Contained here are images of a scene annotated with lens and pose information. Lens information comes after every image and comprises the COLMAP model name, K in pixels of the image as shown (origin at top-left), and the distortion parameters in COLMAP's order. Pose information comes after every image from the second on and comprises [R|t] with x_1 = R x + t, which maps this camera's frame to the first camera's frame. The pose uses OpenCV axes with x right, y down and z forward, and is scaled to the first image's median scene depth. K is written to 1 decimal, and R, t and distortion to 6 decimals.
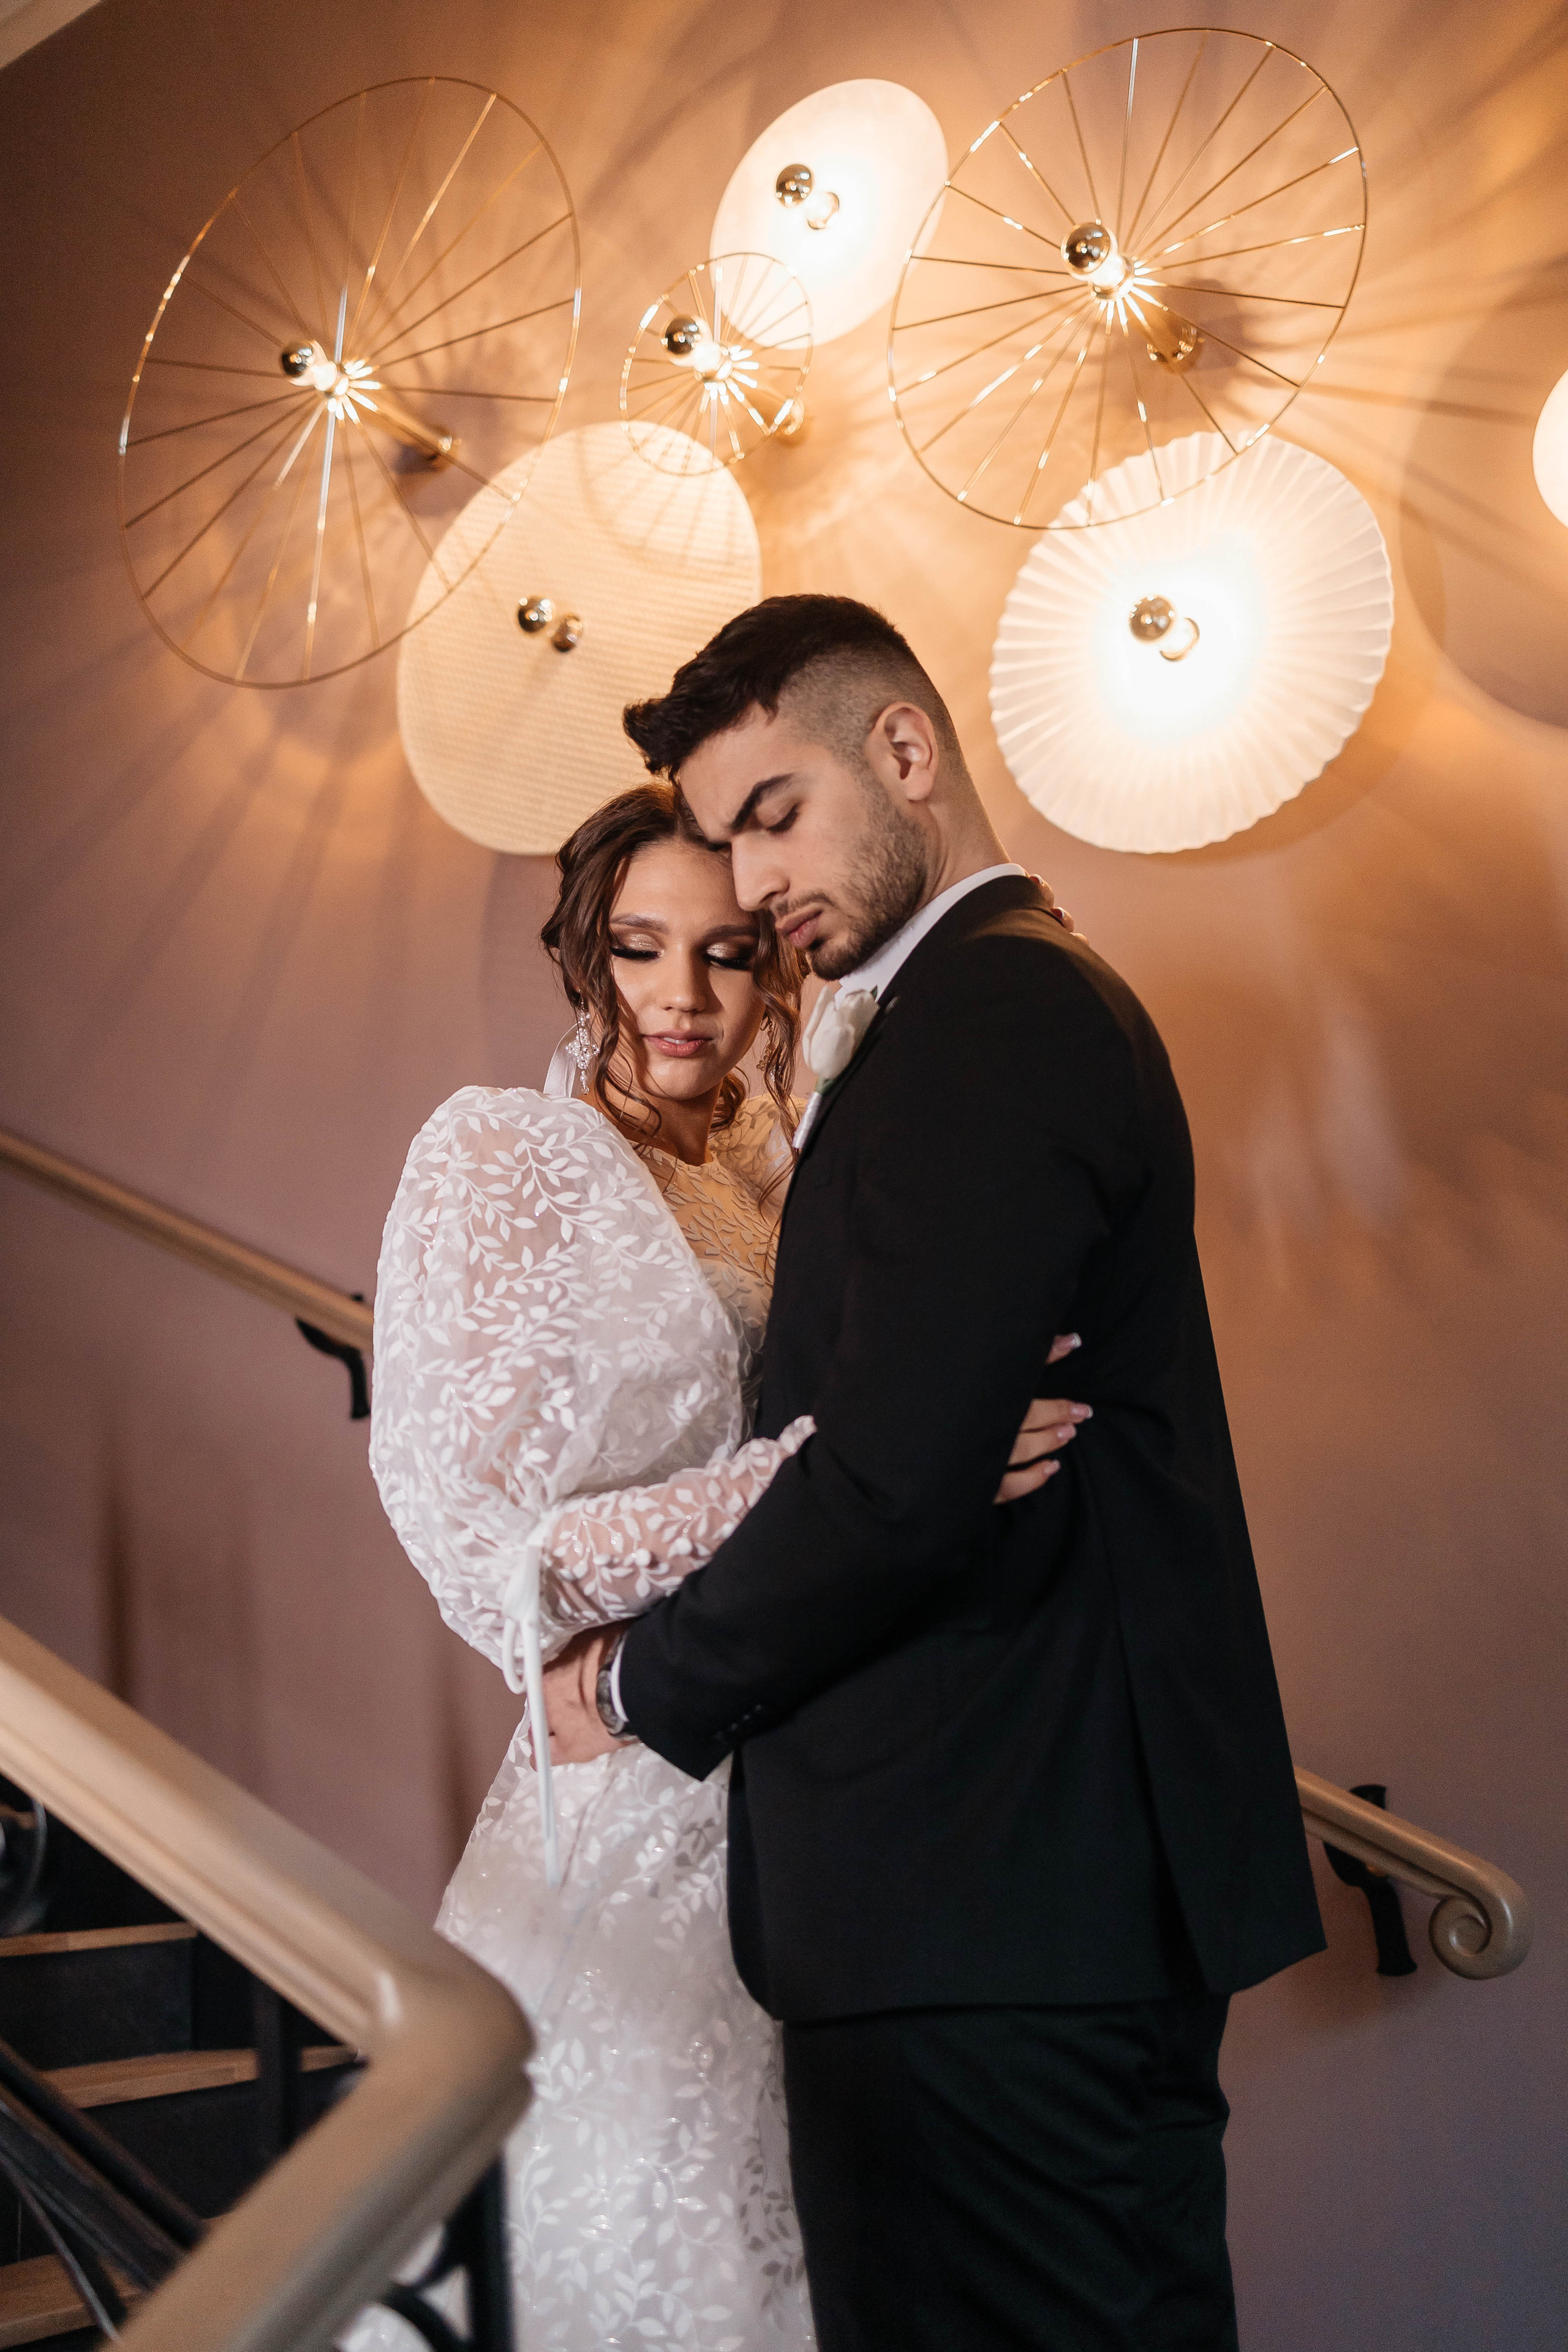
lens RADIAL K [[2357.7, 0, 789.6], [0, 2357.7, 1162.8], [0, 0, 1]] dist [0.017260, 0.000000]
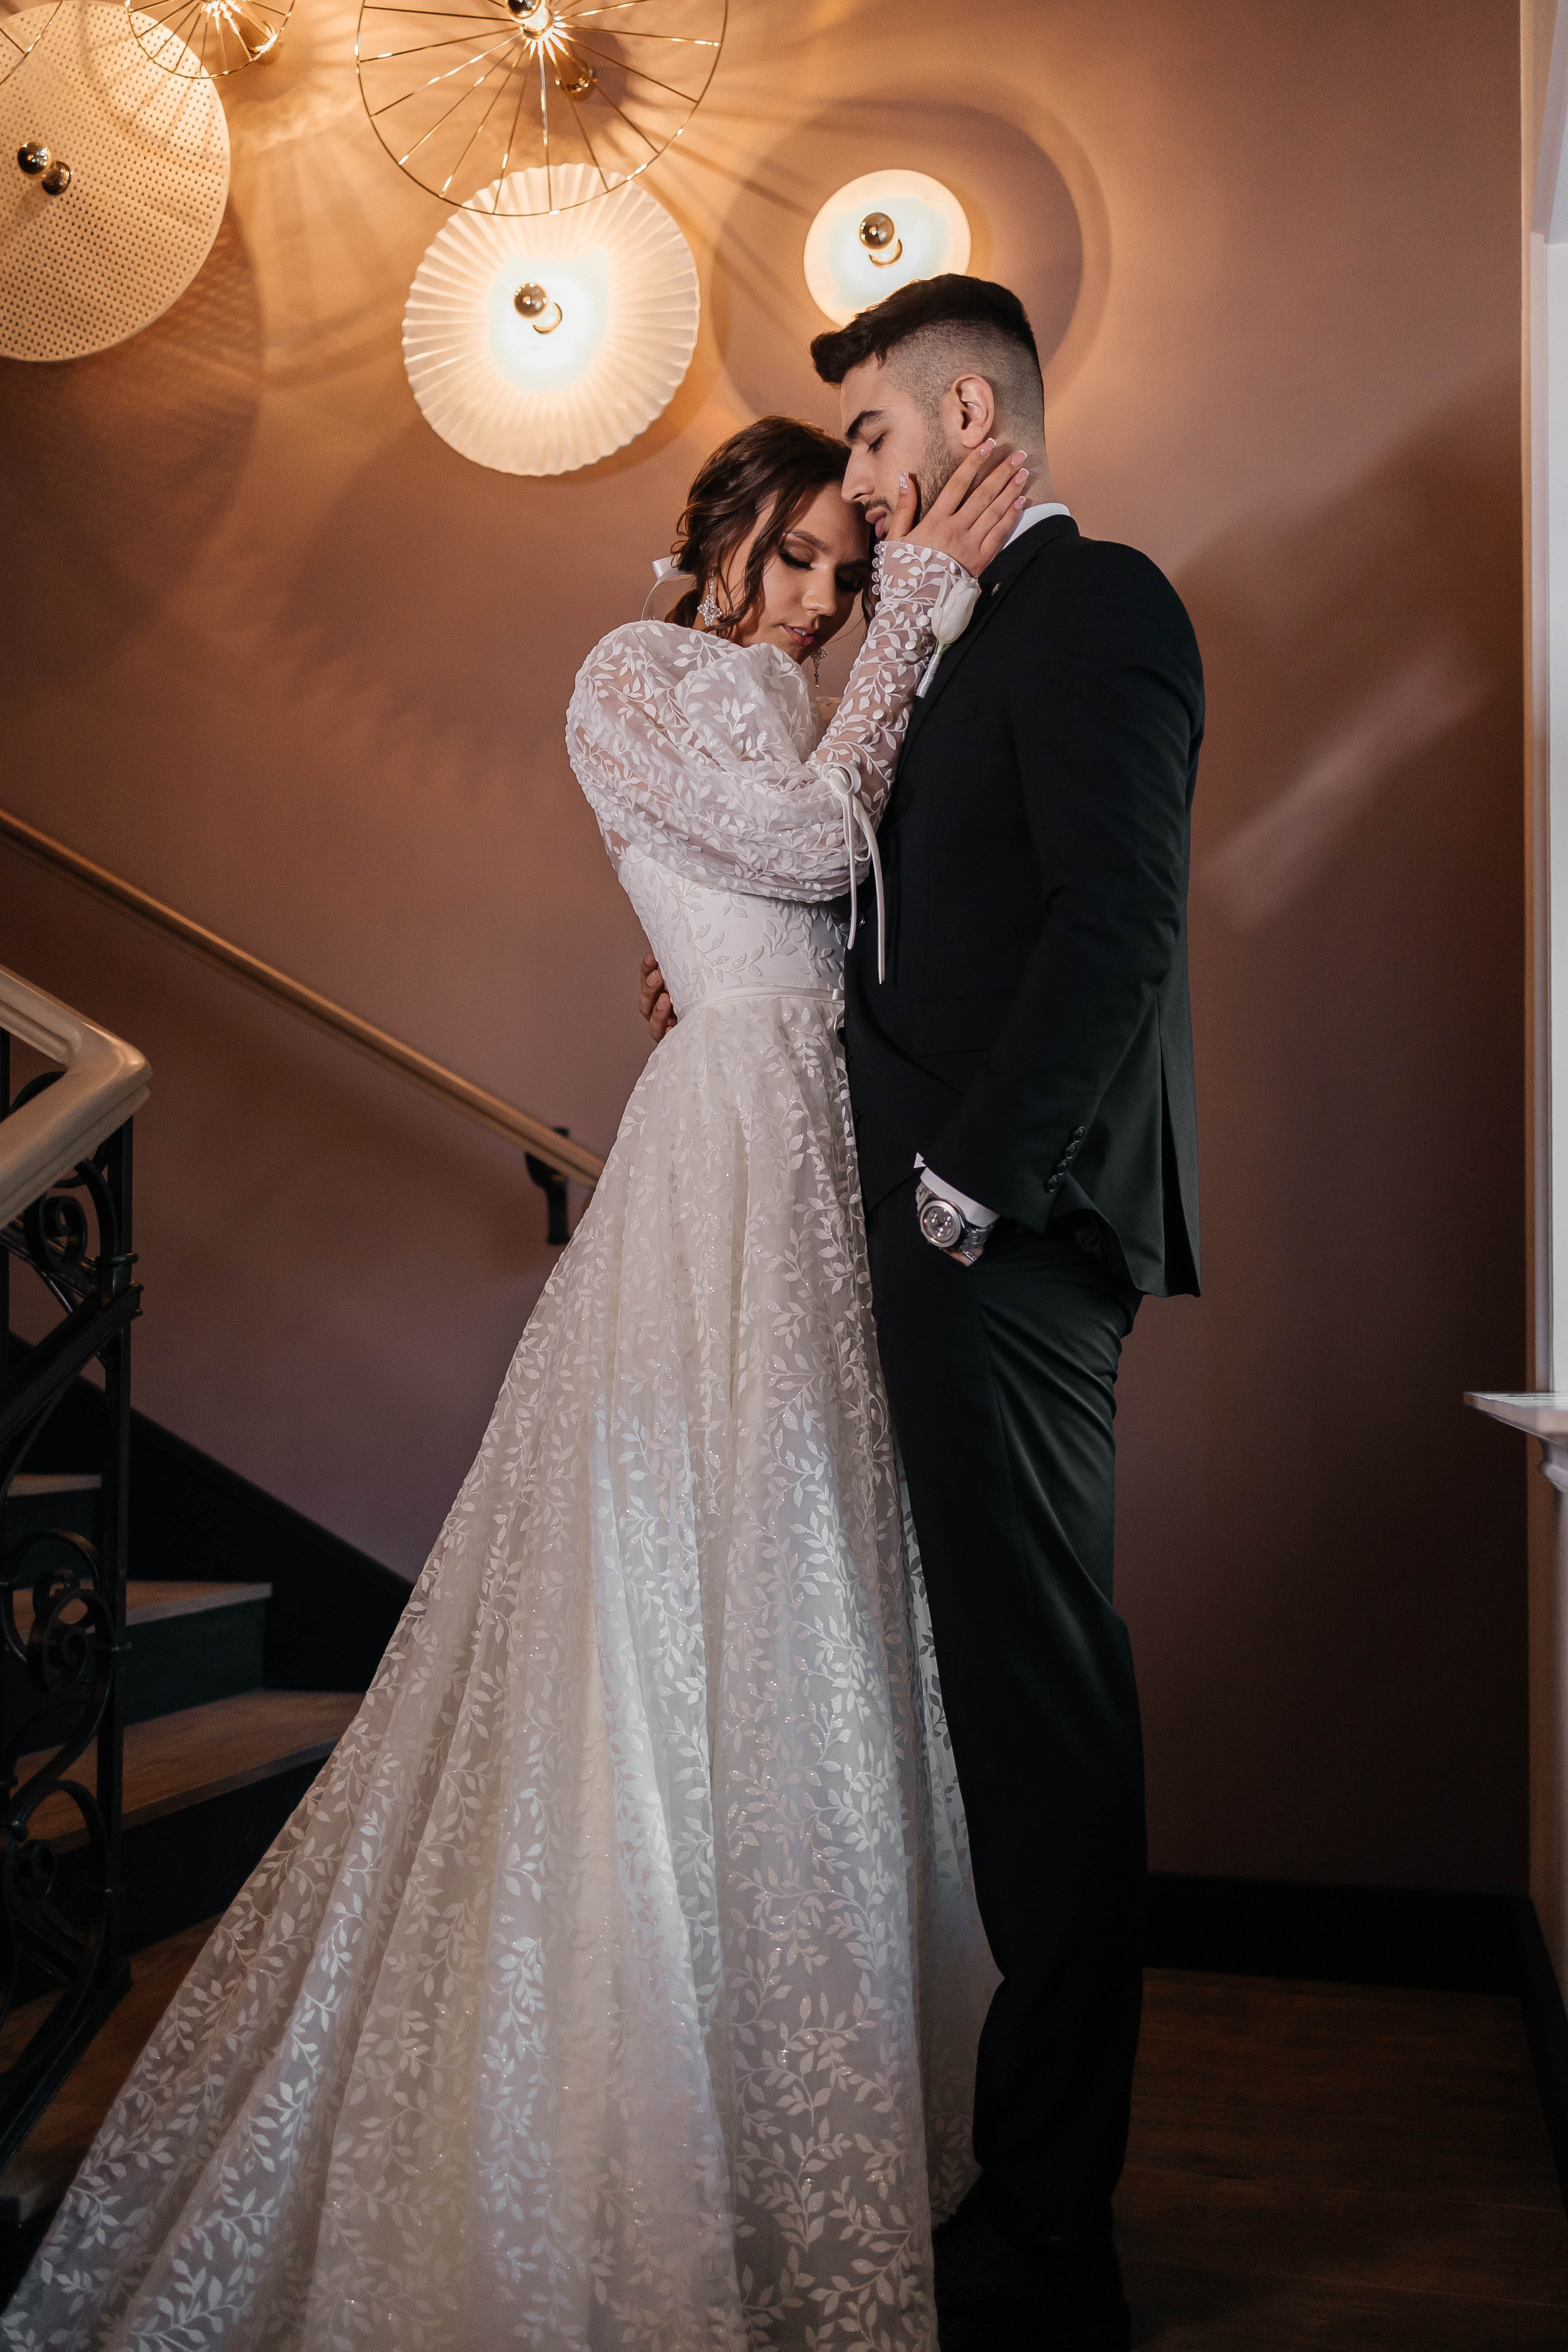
lens RADIAL K [[2357.7, 0, 787.8], [0, 2357.7, 1164.6], [0, 0, 1]] dist [0.017260, 0.000000]
pose [[0.939035, 0.105779, 0.327145, -0.087526], [-0.166765, 0.972206, 0.164329, 0.007762], [-0.300670, -0.208867, 0.930576, -0.367784]]
